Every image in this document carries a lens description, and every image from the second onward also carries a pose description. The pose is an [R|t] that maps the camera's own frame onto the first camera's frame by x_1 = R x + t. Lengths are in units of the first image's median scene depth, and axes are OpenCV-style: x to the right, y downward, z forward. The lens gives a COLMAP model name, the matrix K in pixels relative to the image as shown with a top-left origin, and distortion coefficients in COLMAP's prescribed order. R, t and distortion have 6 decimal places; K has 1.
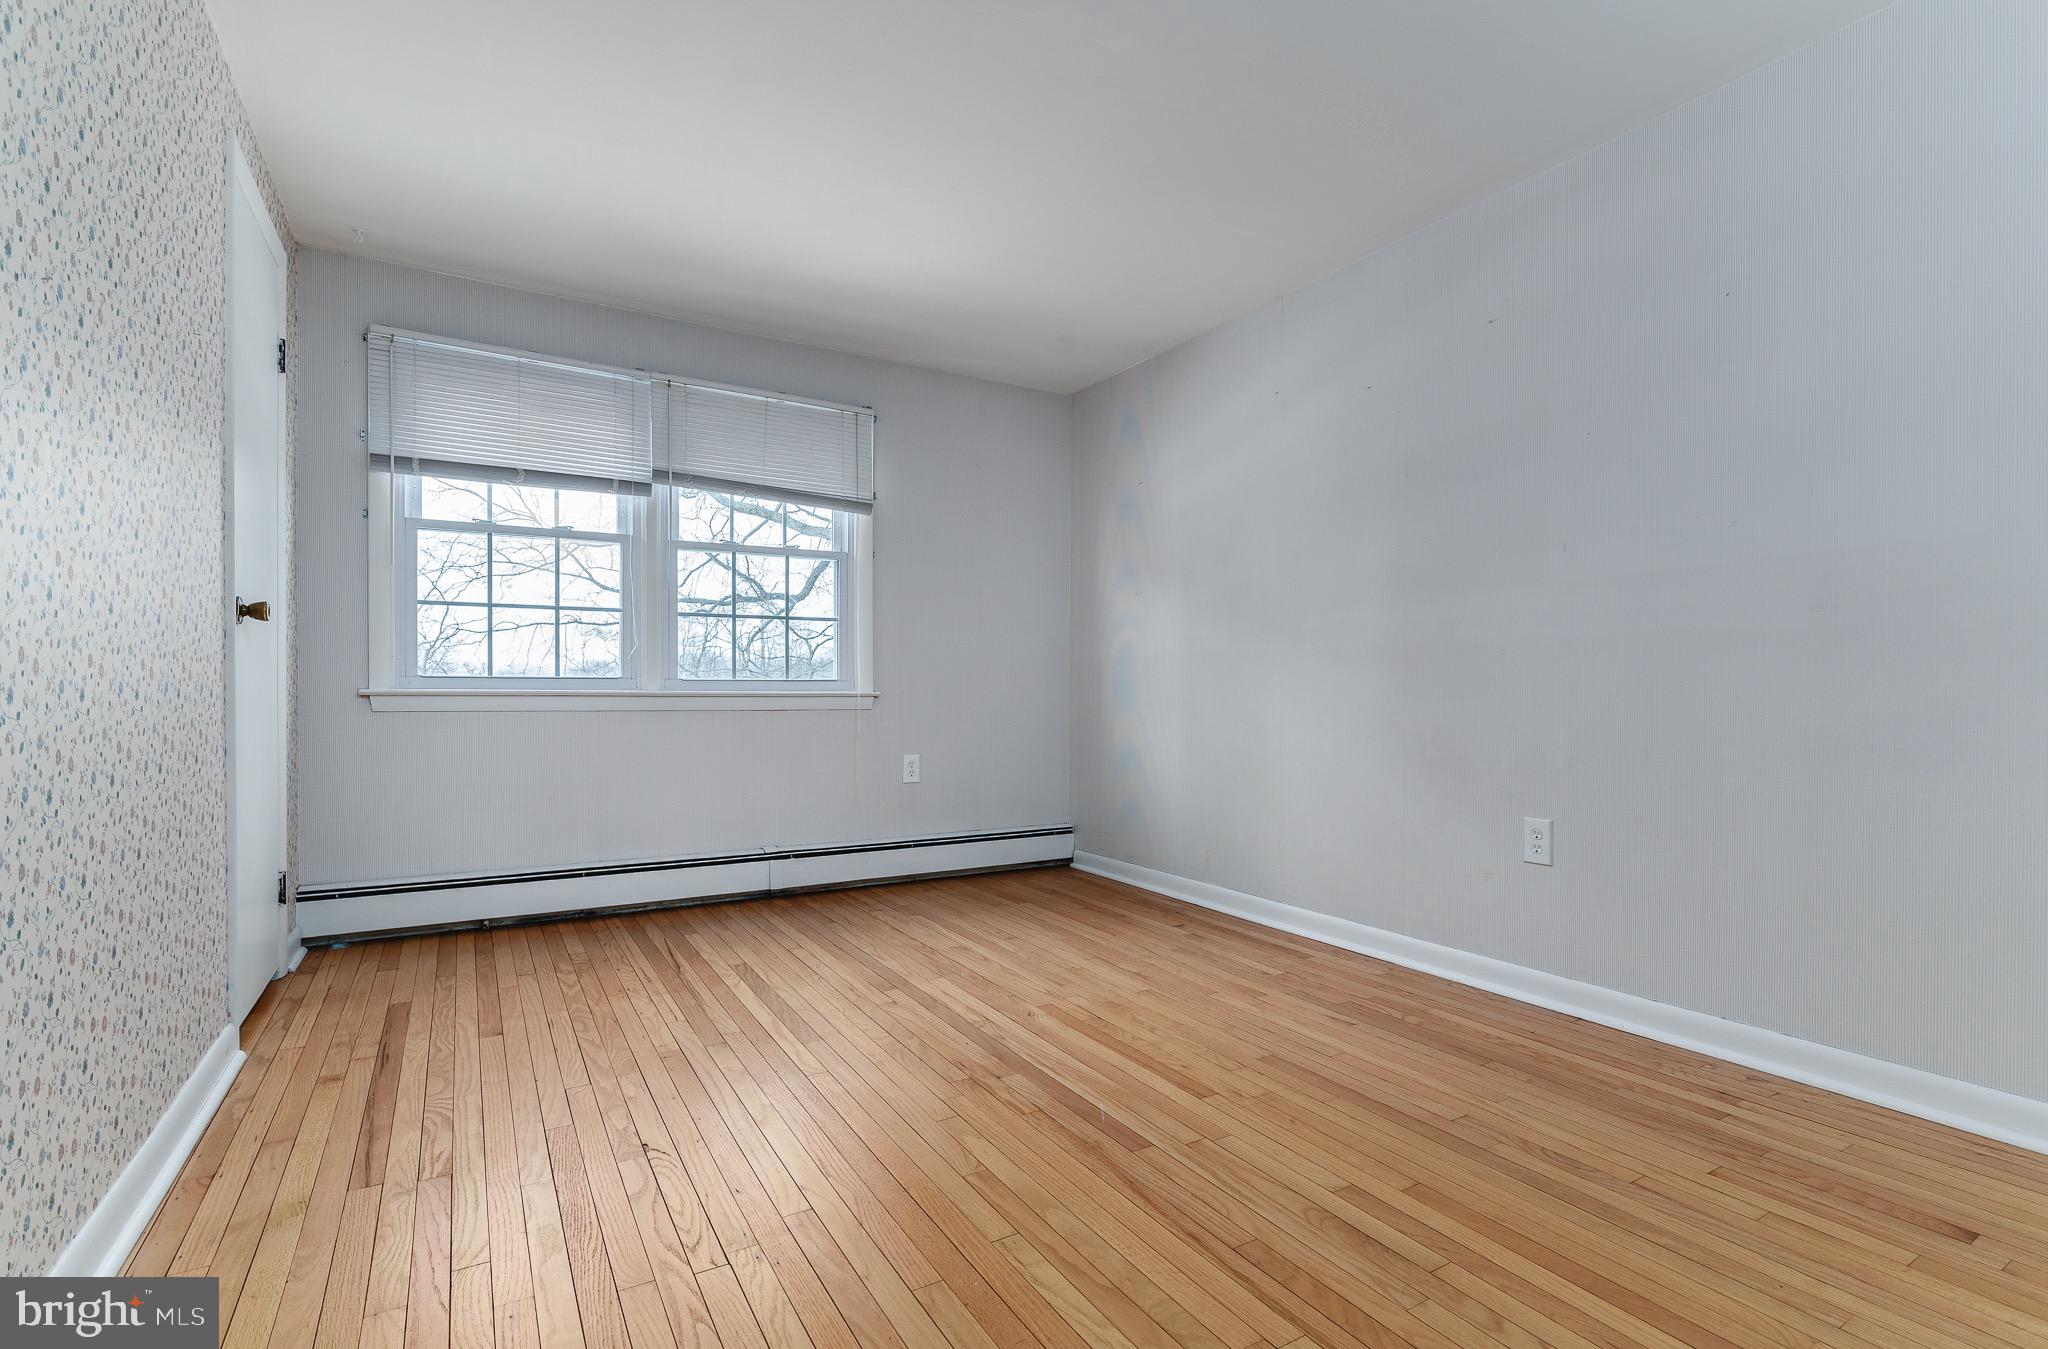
lens RADIAL K [[960.1, 0, 1024.0], [0, 960.1, 674.5], [0, 0, 1]] dist [-0.010914, 0.000387]
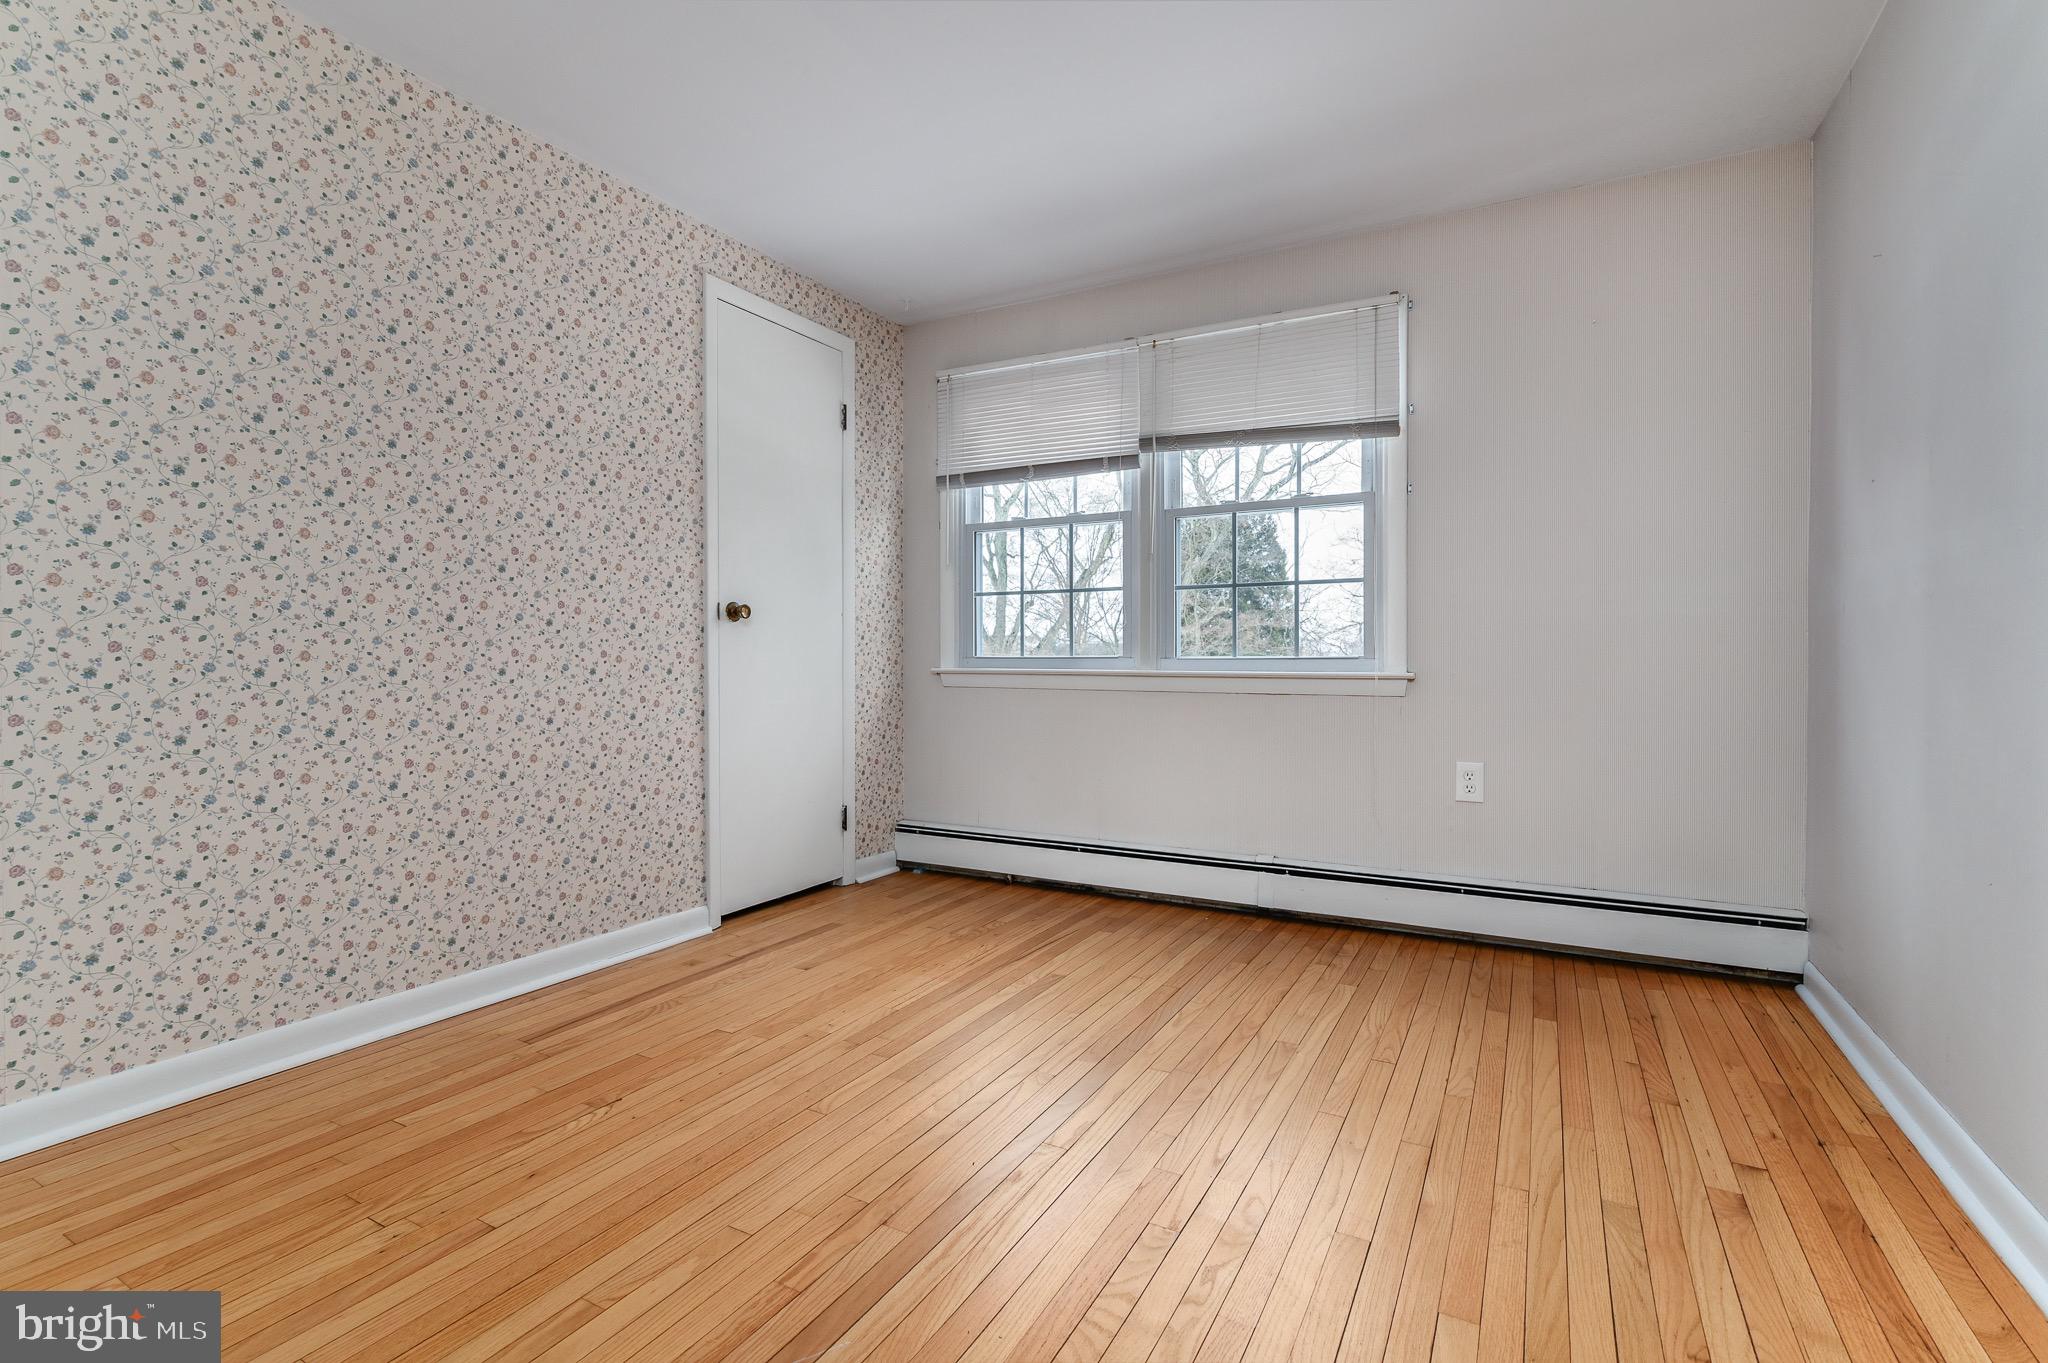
lens RADIAL K [[926.1, 0, 1022.7], [0, 926.1, 662.2], [0, 0, 1]] dist [-0.012491, 0.000369]
pose [[0.503362, -0.003278, -0.864069, 0.390474], [0.012268, 0.999919, 0.003353, 0.004708], [0.863988, -0.012288, 0.503362, 0.480530]]
